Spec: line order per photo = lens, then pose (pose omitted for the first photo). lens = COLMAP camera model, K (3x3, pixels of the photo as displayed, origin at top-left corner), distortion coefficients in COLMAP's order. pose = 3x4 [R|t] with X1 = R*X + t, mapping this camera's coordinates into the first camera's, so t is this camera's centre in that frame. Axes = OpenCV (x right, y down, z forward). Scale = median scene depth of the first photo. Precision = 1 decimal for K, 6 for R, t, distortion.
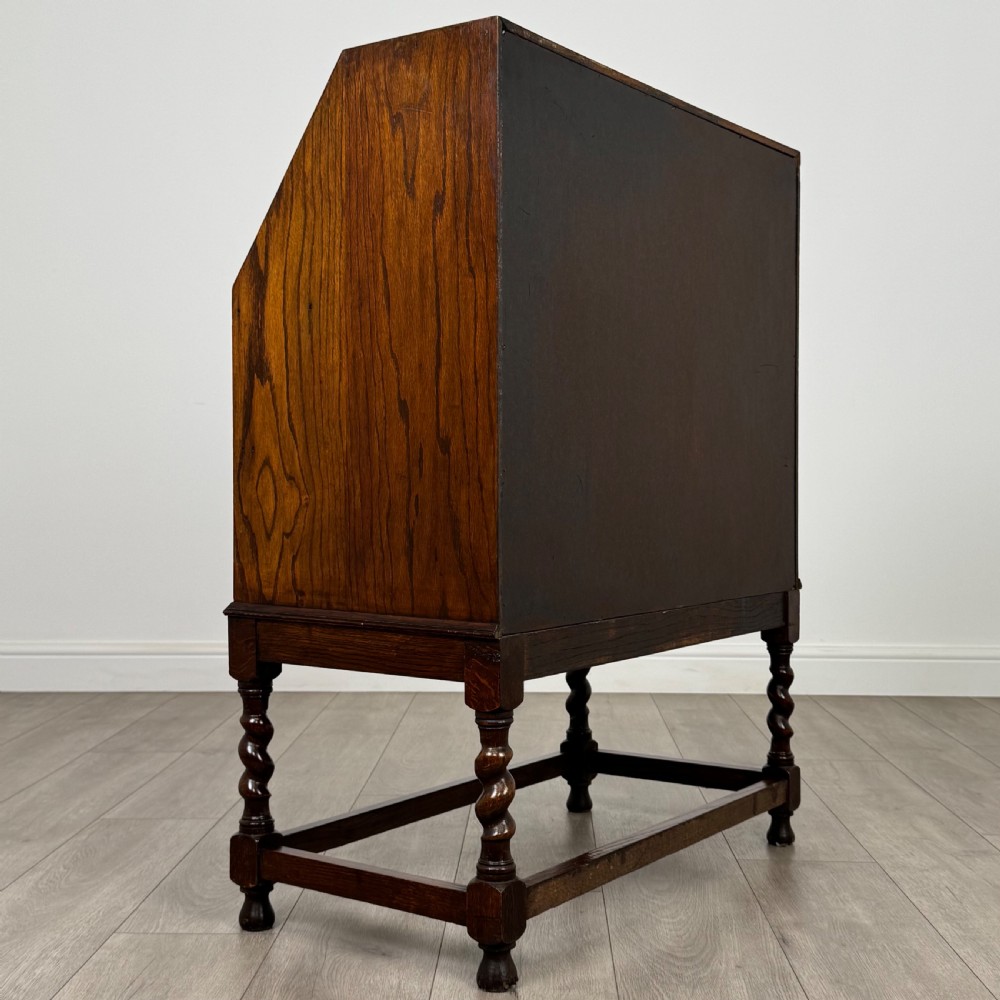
lens RADIAL K [[1487.6, 0, 500.5], [0, 1487.6, 505.8], [0, 0, 1]] dist [0.110399, 0.000000]
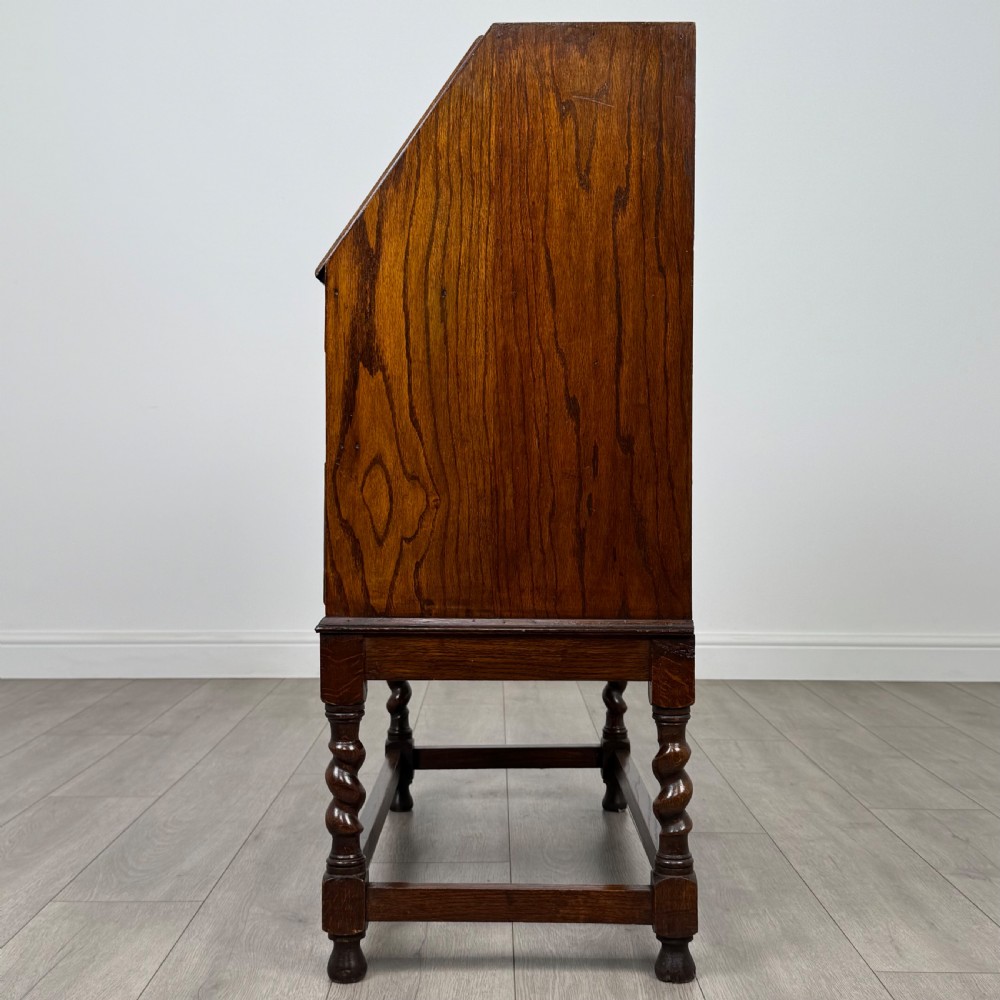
lens RADIAL K [[1487.6, 0, 500.9], [0, 1487.6, 501.5], [0, 0, 1]] dist [0.110399, 0.000000]
pose [[0.814981, -0.017984, 0.579208, -0.656173], [0.013695, 0.999837, 0.011775, -0.014689], [-0.579325, -0.001664, 0.815095, 0.230533]]
